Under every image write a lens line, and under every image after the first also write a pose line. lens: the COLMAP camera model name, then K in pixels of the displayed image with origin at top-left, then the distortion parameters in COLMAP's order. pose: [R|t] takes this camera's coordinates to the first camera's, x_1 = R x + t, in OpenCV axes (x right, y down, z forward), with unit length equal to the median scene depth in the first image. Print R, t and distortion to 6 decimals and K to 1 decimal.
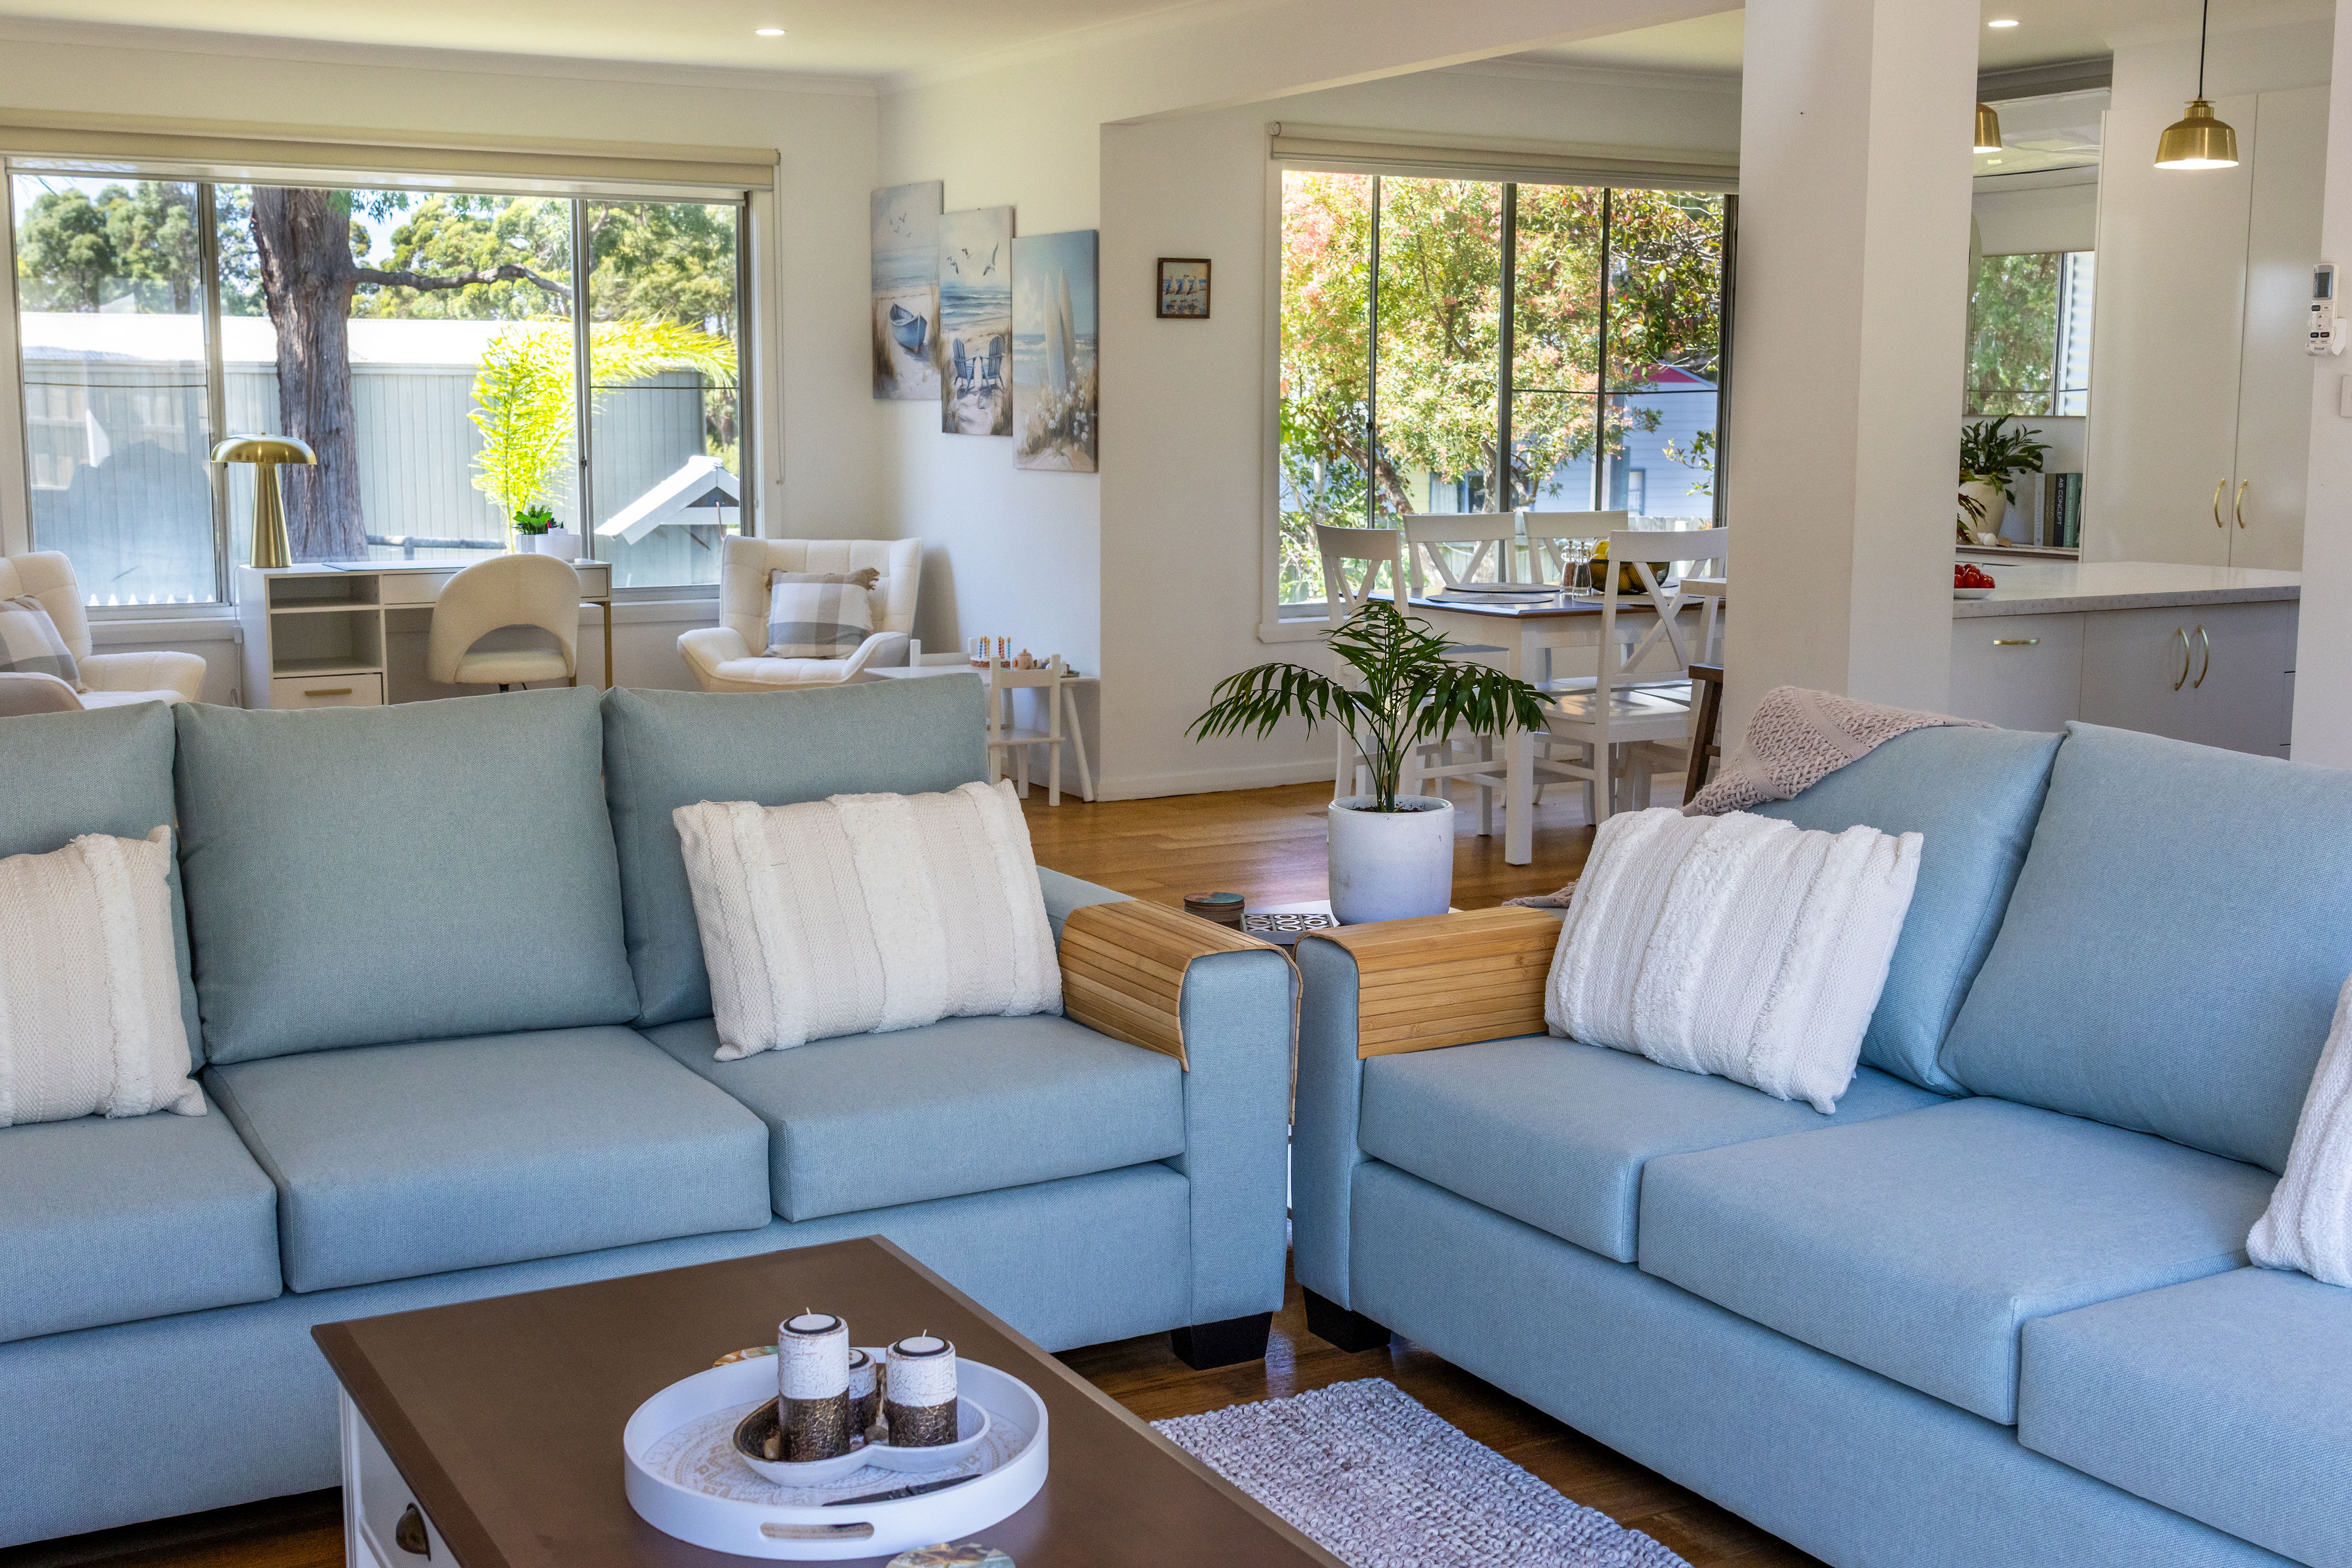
lens RADIAL K [[2607.6, 0, 1172.6], [0, 2607.6, 779.6], [0, 0, 1]] dist [0.012280, 0.000000]
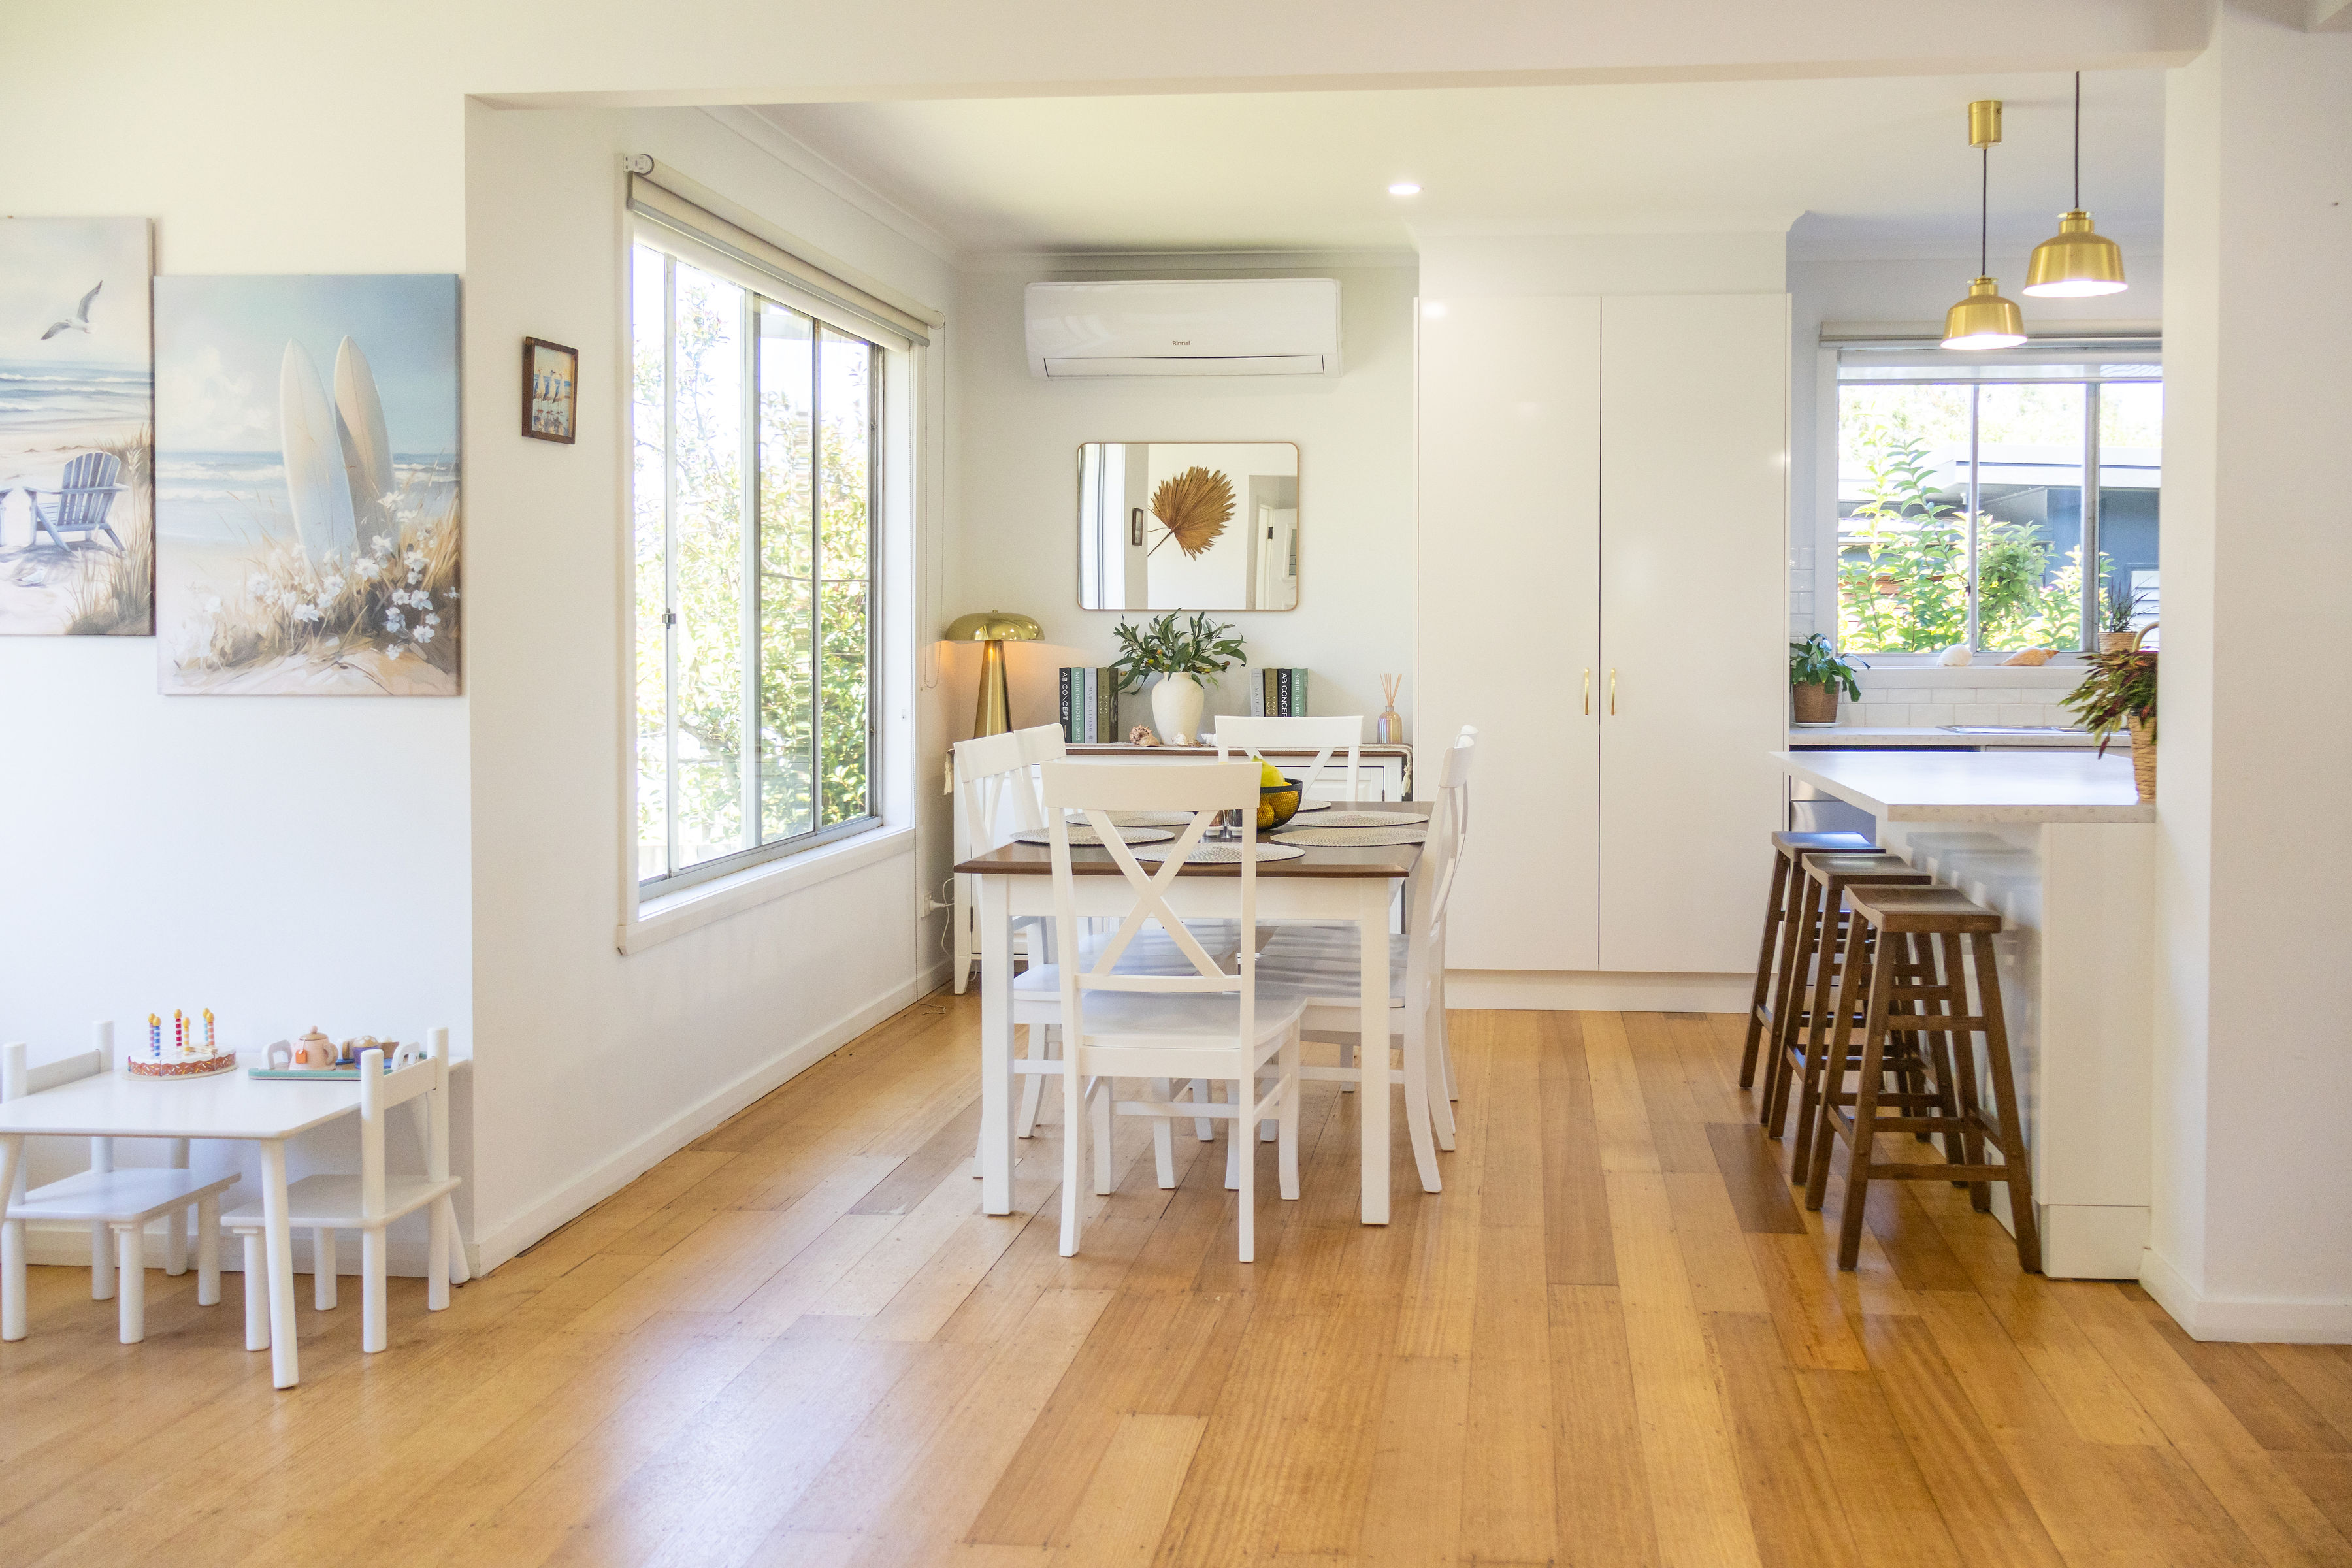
lens RADIAL K [[2044.7, 0, 1289.4], [0, 2044.7, 672.6], [0, 0, 1]] dist [-0.005409, 0.028078]
pose [[0.575727, -0.020449, 0.817386, -0.264220], [0.115488, 0.991699, -0.056534, -0.070345], [-0.809445, 0.126946, 0.573310, 0.547049]]
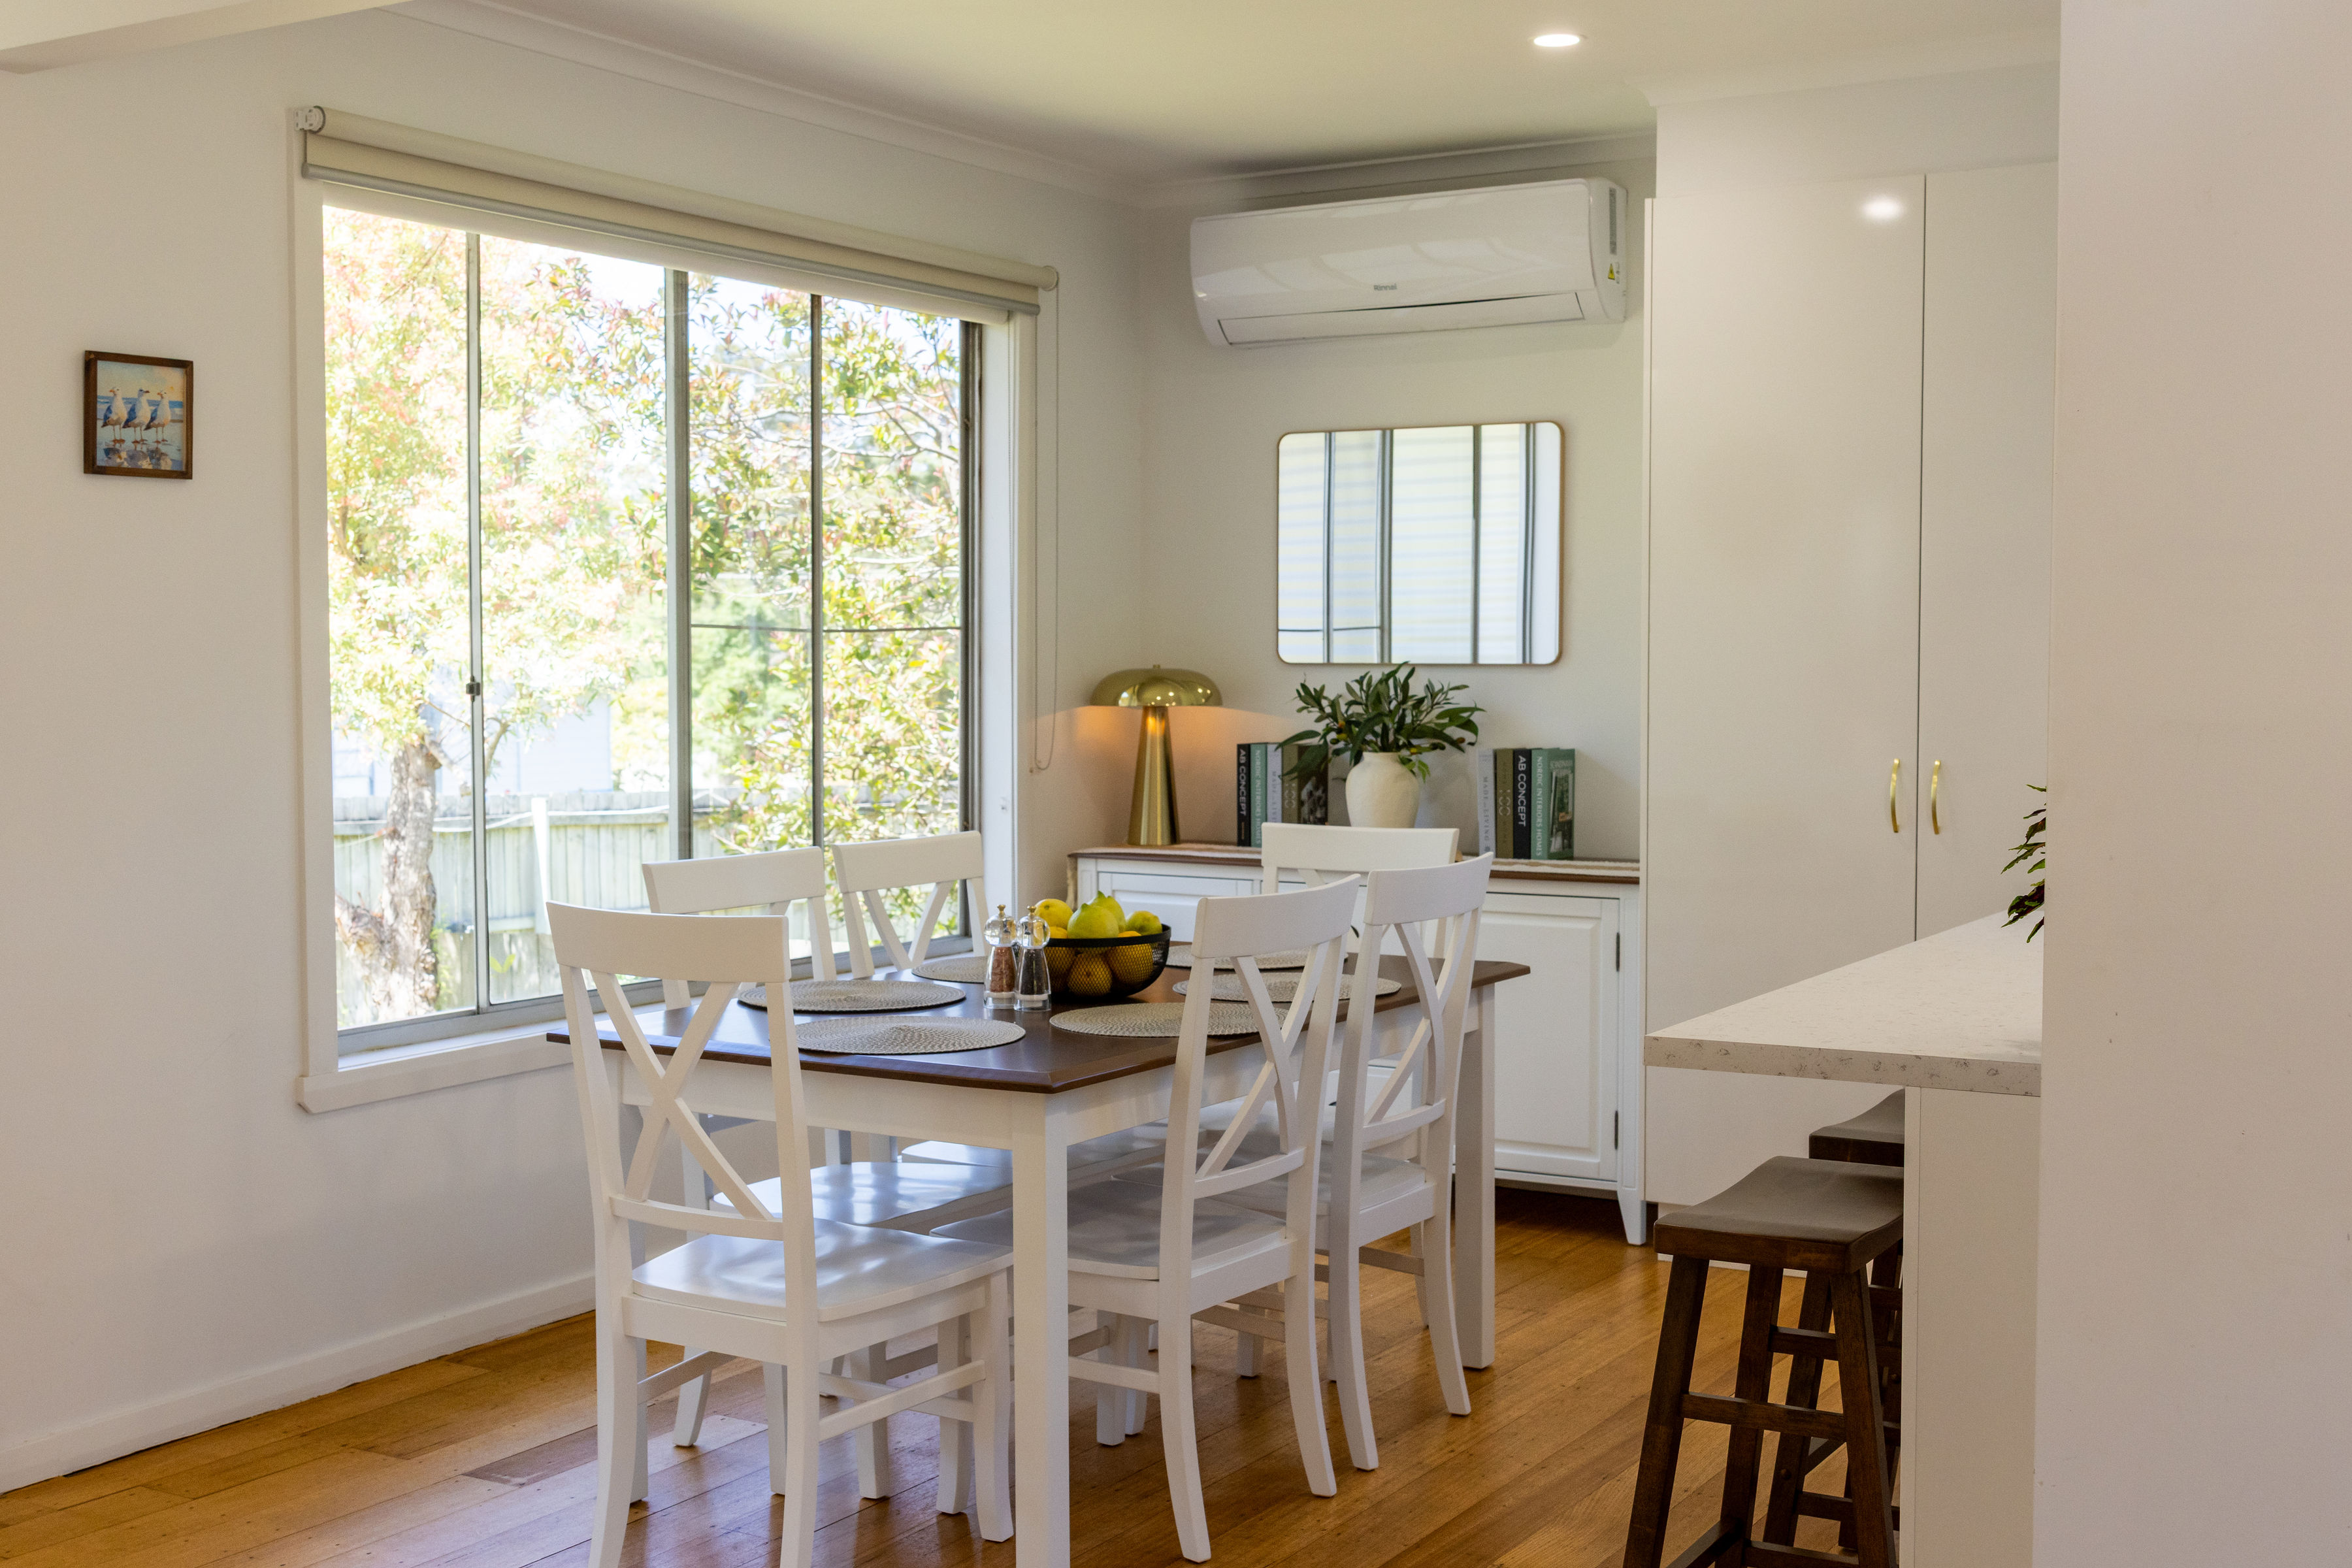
lens RADIAL K [[2607.6, 0, 1153.8], [0, 2607.6, 791.7], [0, 0, 1]] dist [0.012280, 0.000000]
pose [[0.875465, -0.029514, 0.482379, -0.062302], [0.070888, 0.995180, -0.067766, -0.065457], [-0.478054, 0.093522, 0.873338, 0.446667]]
